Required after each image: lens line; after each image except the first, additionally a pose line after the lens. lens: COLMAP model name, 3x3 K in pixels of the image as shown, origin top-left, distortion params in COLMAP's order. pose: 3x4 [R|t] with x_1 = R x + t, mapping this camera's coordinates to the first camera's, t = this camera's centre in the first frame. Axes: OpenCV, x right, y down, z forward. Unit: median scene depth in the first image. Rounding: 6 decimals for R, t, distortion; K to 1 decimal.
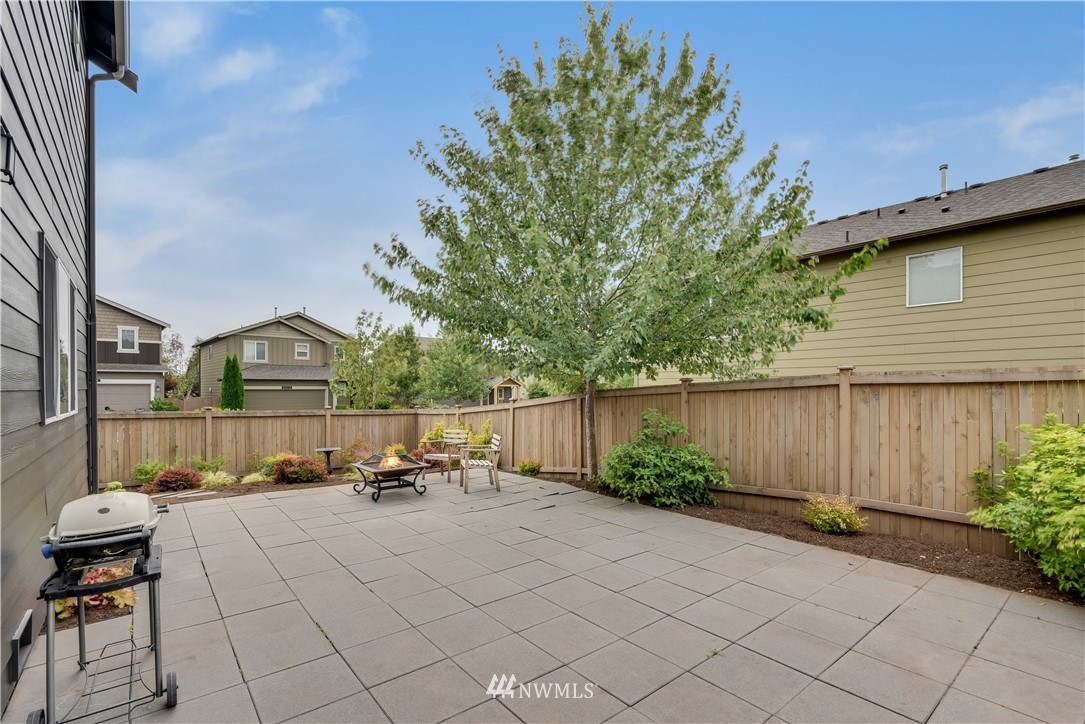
lens RADIAL K [[495.0, 0, 542.7], [0, 495.0, 393.1], [0, 0, 1]] dist [0.000627, 0.000022]
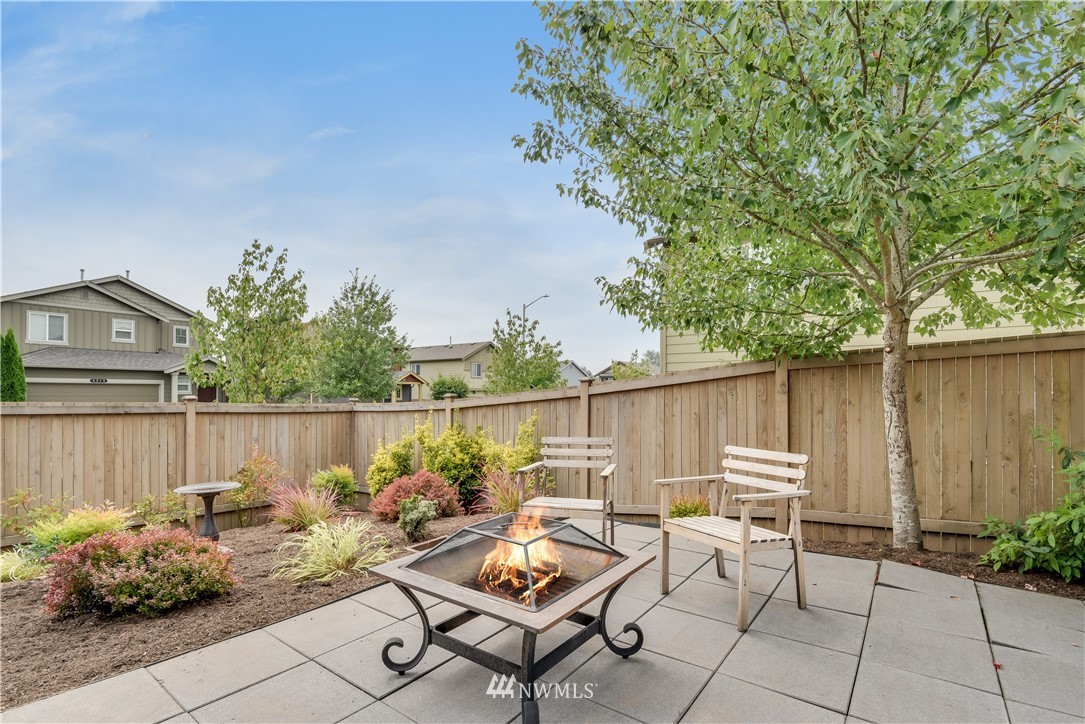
lens RADIAL K [[516.5, 0, 543.9], [0, 516.5, 391.4], [0, 0, 1]] dist [-0.019532, -0.000650]
pose [[0.970670, 0.003993, 0.240382, -0.091535], [-0.001532, 0.999945, -0.010423, 0.012125], [-0.240410, 0.009749, 0.970622, 0.176538]]
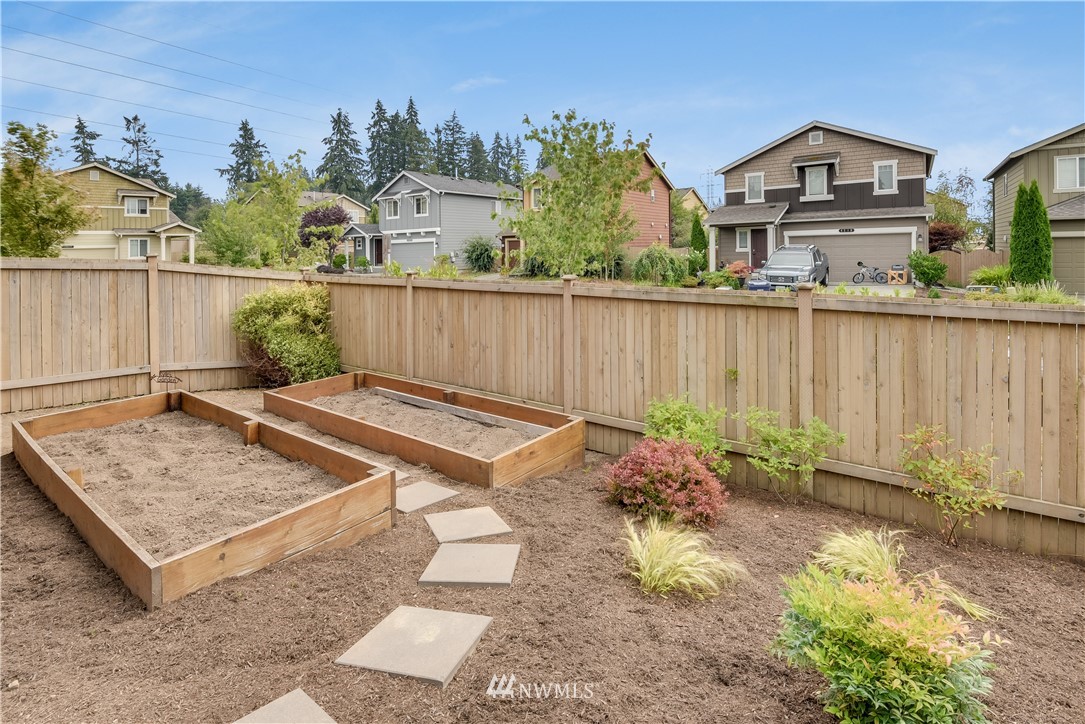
lens RADIAL K [[543.0, 0, 546.1], [0, 543.0, 252.0], [0, 0, 1]] dist [-0.017259, -0.000201]
pose [[0.227482, 0.004189, -0.973773, -0.116519], [0.011181, 0.999914, 0.006913, -0.000626], [0.973718, -0.012461, 0.227415, 0.268528]]
